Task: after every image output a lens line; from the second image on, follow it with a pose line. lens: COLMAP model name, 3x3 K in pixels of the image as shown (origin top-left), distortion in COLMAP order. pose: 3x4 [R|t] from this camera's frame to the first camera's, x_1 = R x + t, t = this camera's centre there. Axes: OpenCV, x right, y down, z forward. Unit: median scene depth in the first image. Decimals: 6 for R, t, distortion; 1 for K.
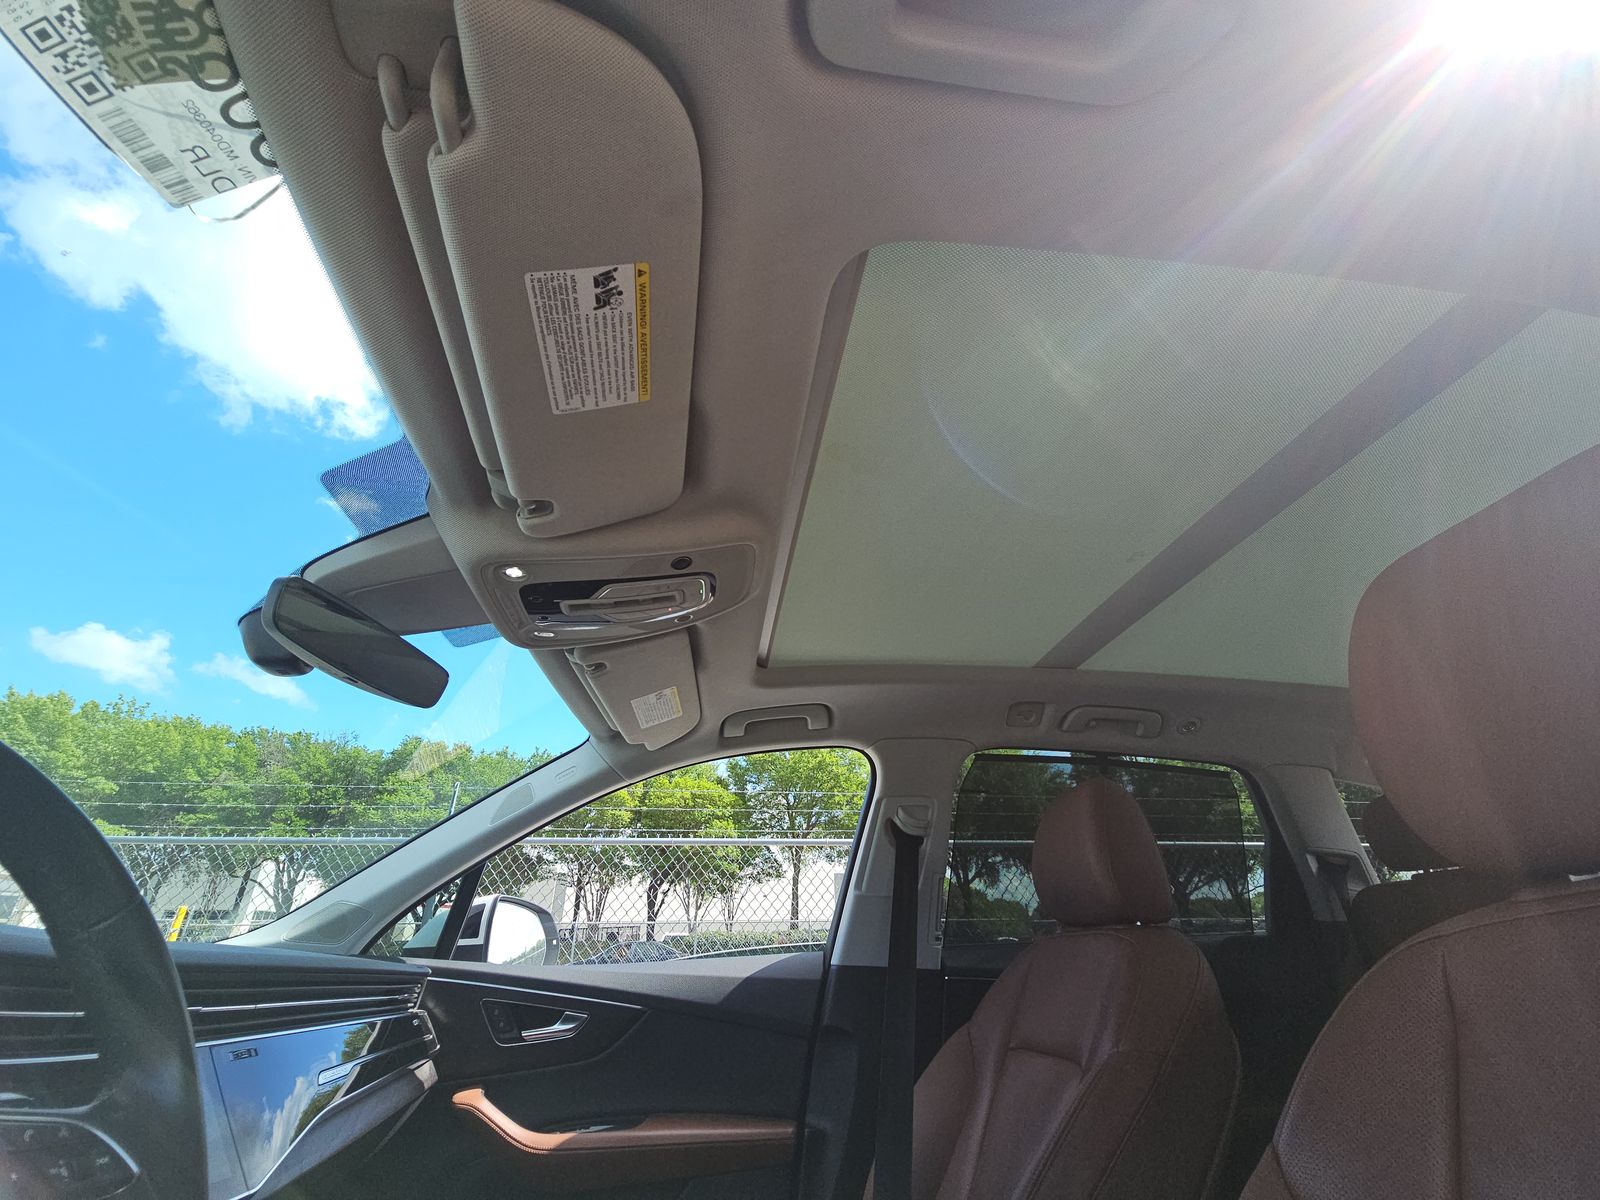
lens RADIAL K [[648.6, 0, 803.0], [0, 648.6, 601.9], [0, 0, 1]] dist [0.006262, -0.008221]
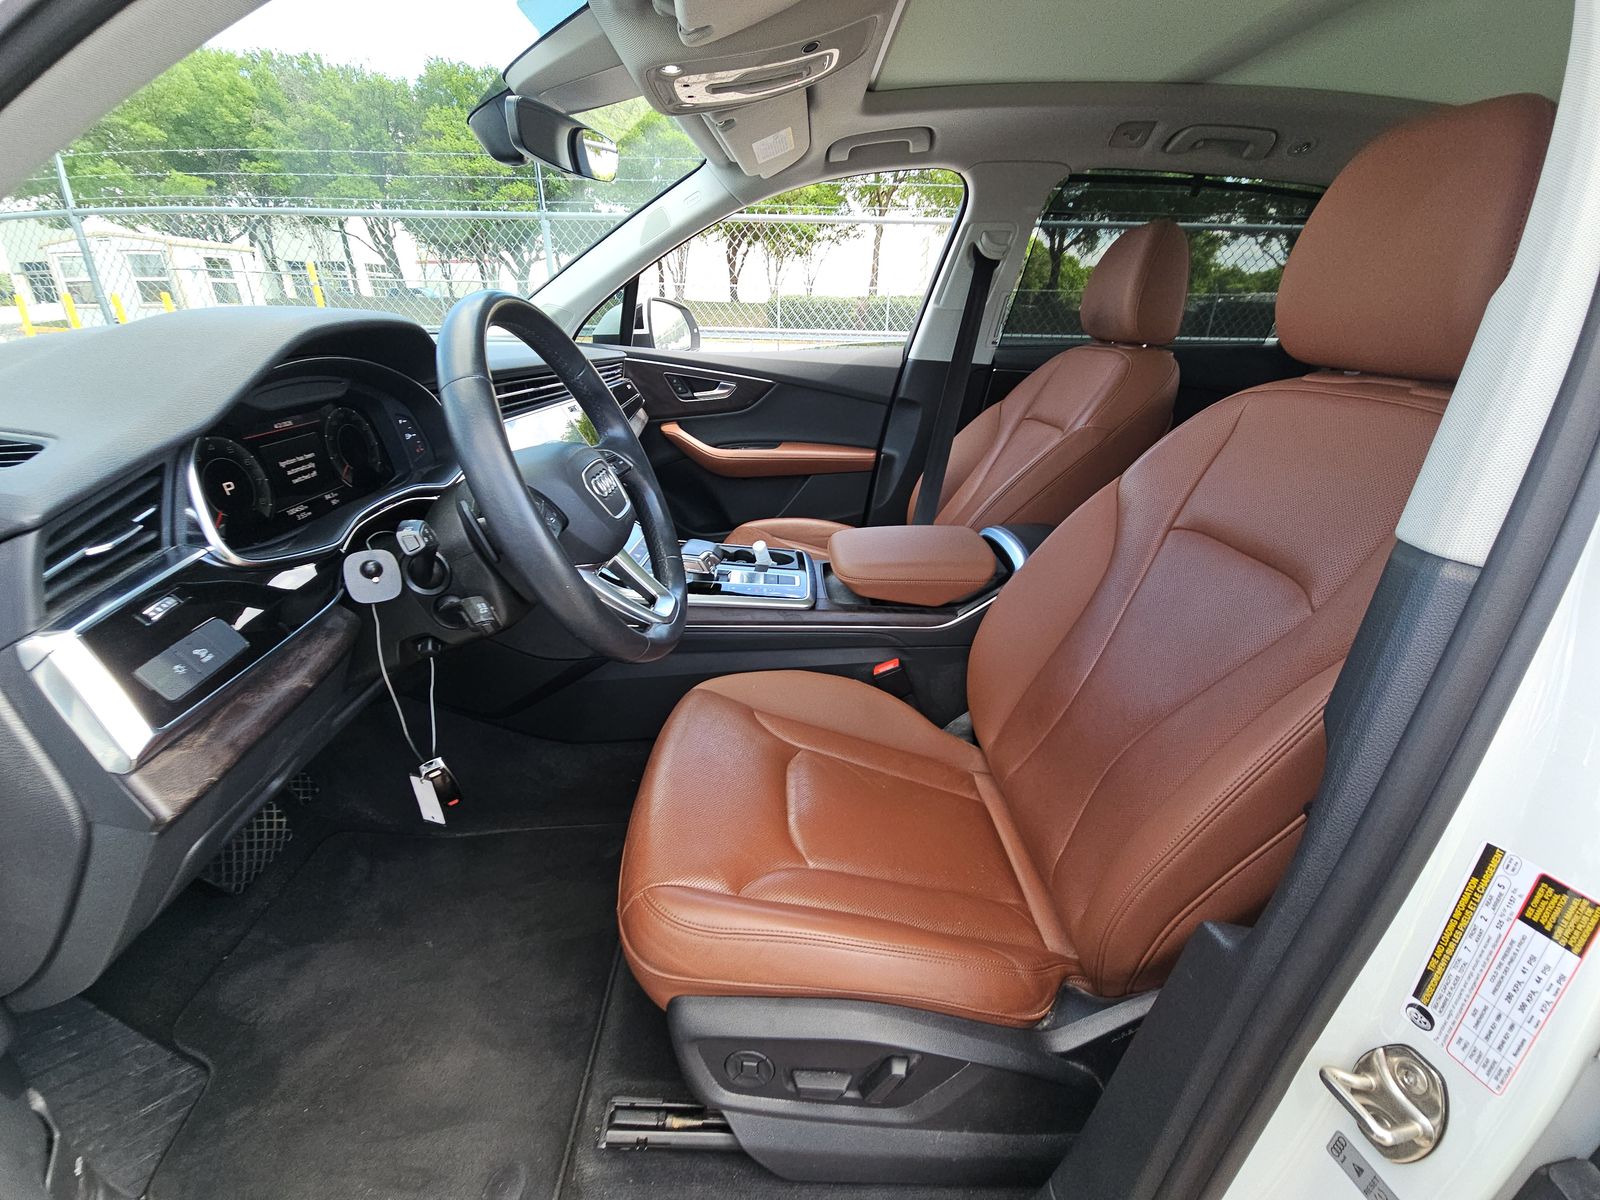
lens RADIAL K [[648.6, 0, 801.8], [0, 648.6, 594.1], [0, 0, 1]] dist [0.006262, -0.008221]
pose [[0.993635, 0.069055, -0.089001, -0.021150], [0.027071, 0.620540, 0.783707, -0.179861], [0.109347, -0.781128, 0.614721, -0.209845]]
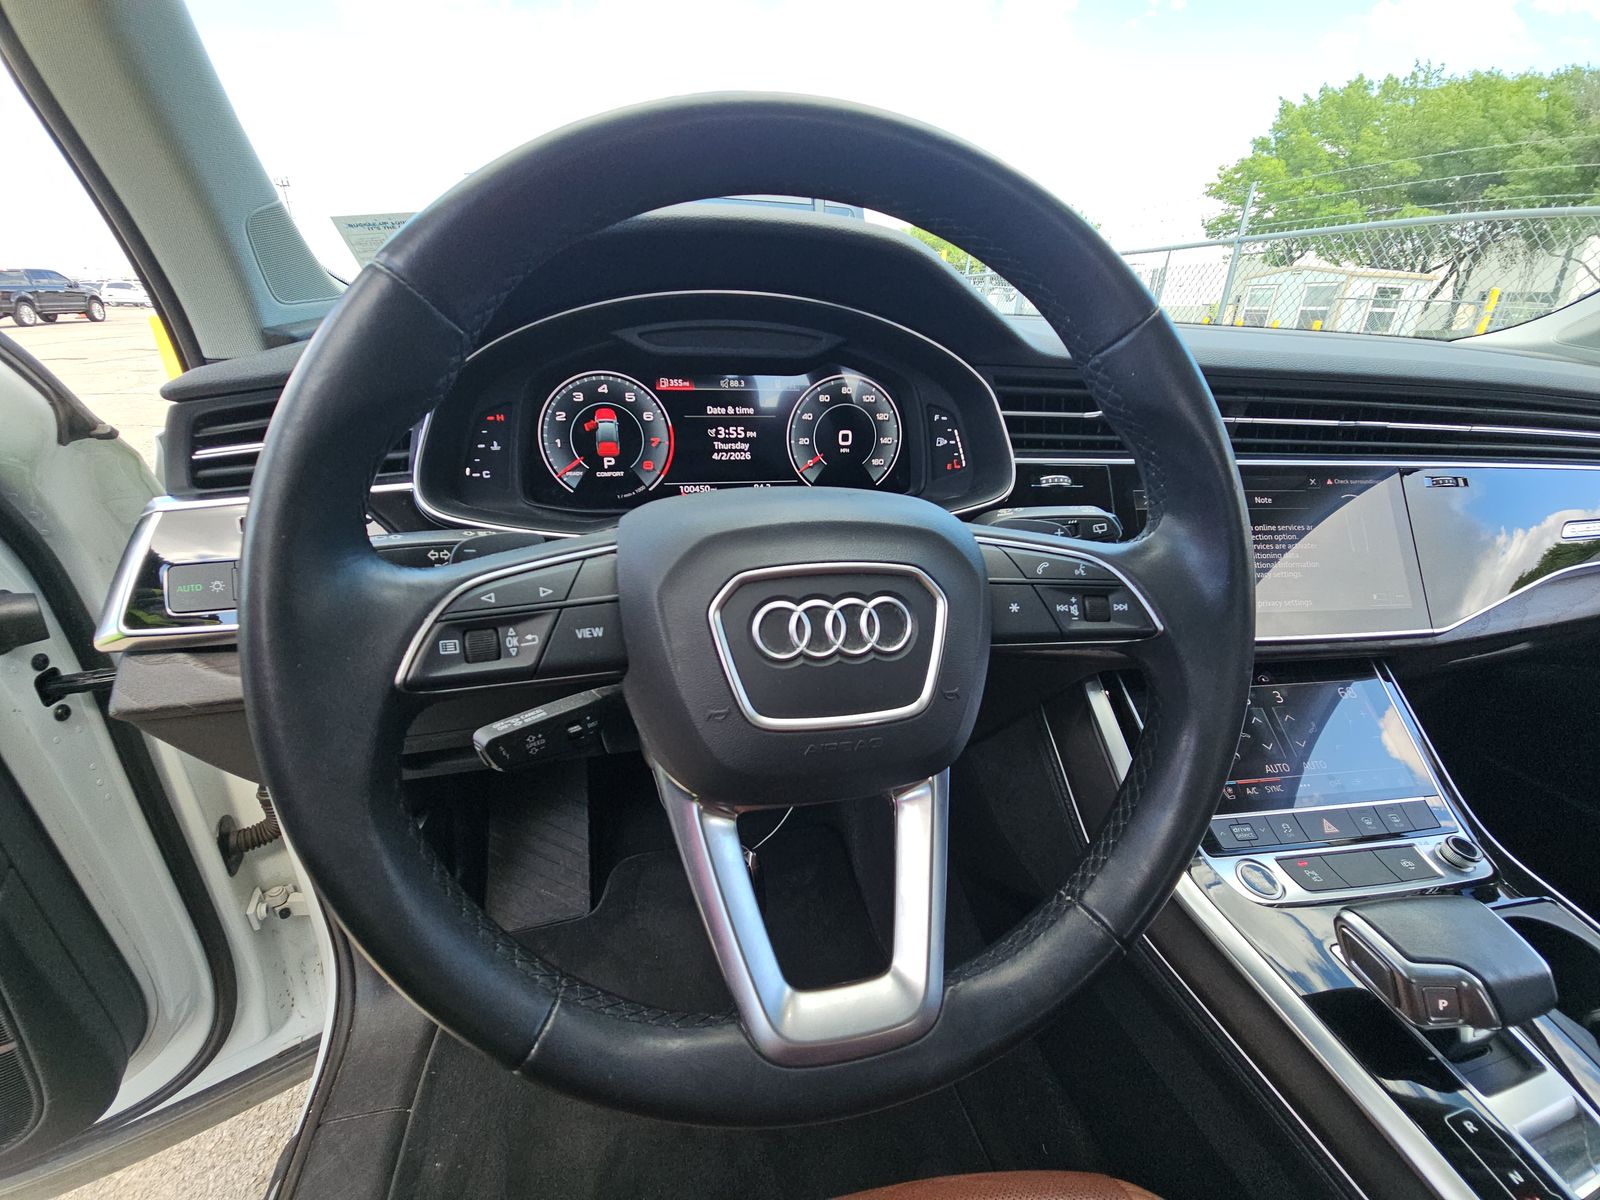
lens RADIAL K [[648.6, 0, 805.1], [0, 648.6, 606.4], [0, 0, 1]] dist [0.006262, -0.008221]
pose [[0.090155, 0.423832, -0.901243, -0.063200], [0.440242, 0.794756, 0.417792, 0.058698], [0.893341, -0.434431, -0.114937, 0.143847]]
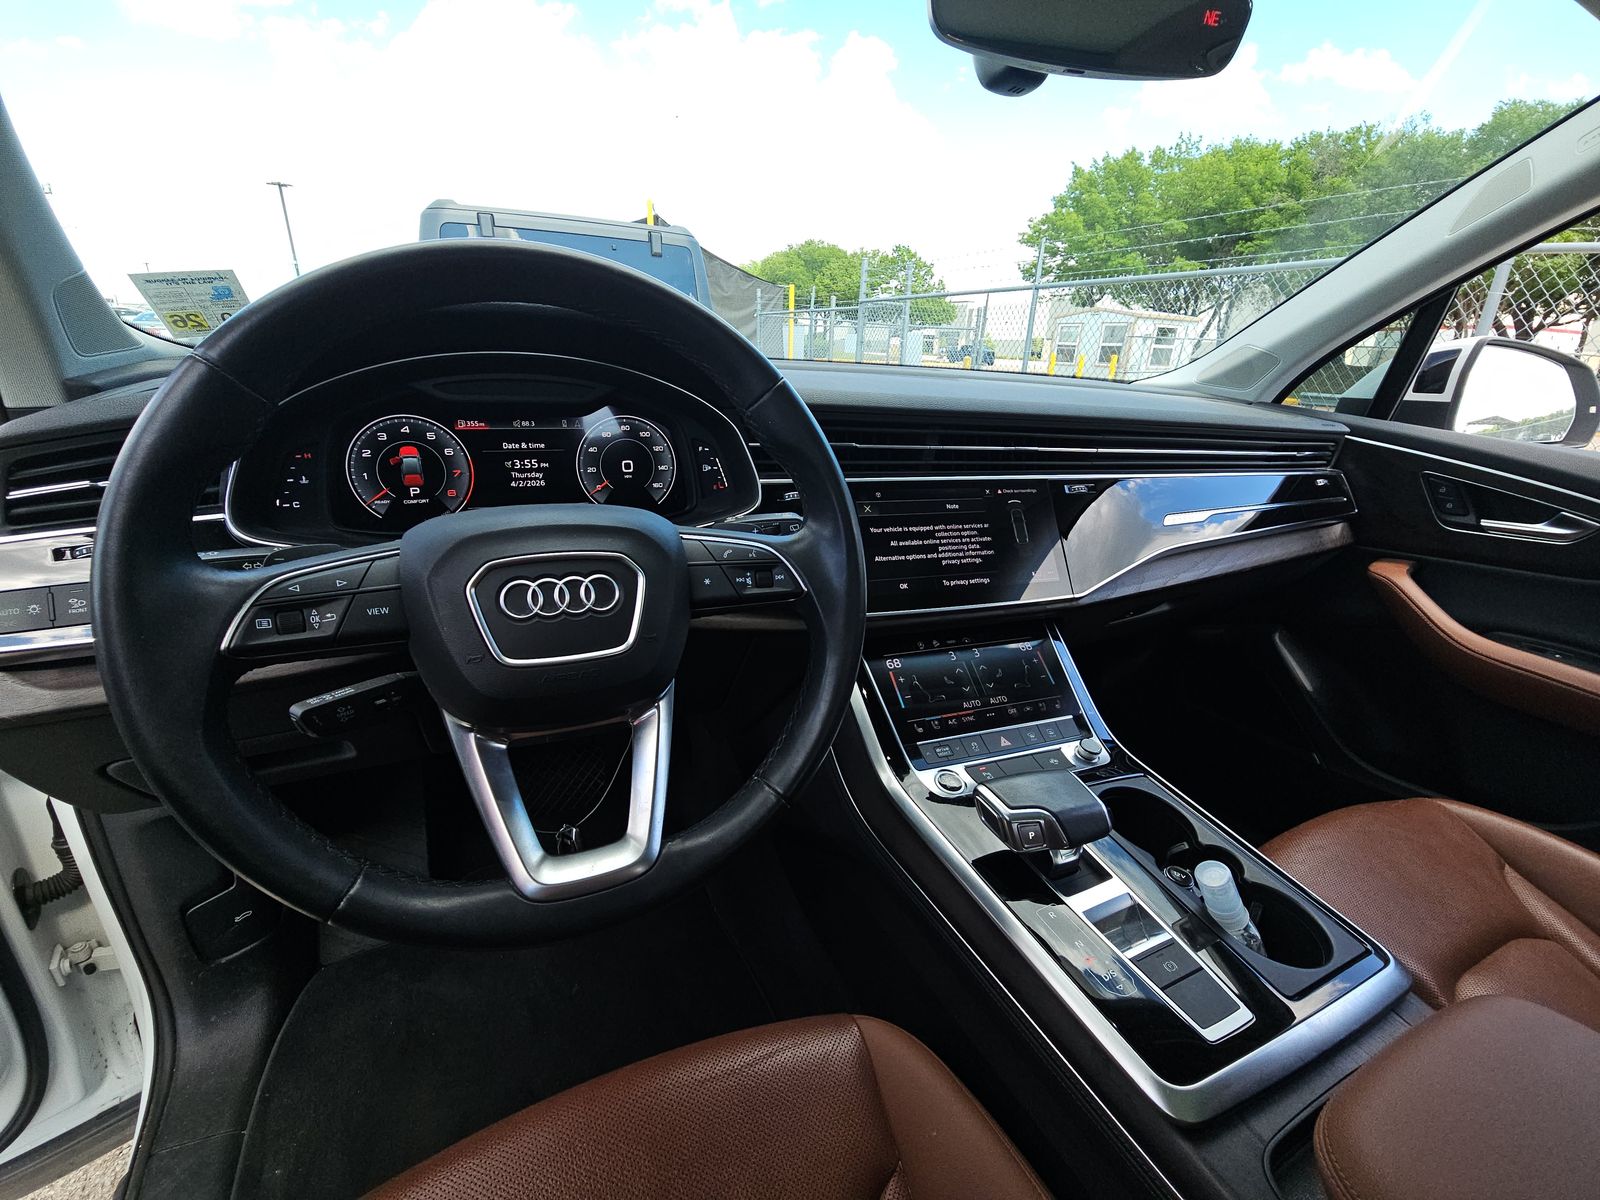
lens RADIAL K [[648.6, 0, 802.6], [0, 648.6, 606.2], [0, 0, 1]] dist [0.006262, -0.008221]
pose [[0.284003, 0.377230, -0.881499, 0.034584], [0.408583, 0.784091, 0.467183, 0.061939], [0.867411, -0.492847, 0.068554, 0.190364]]
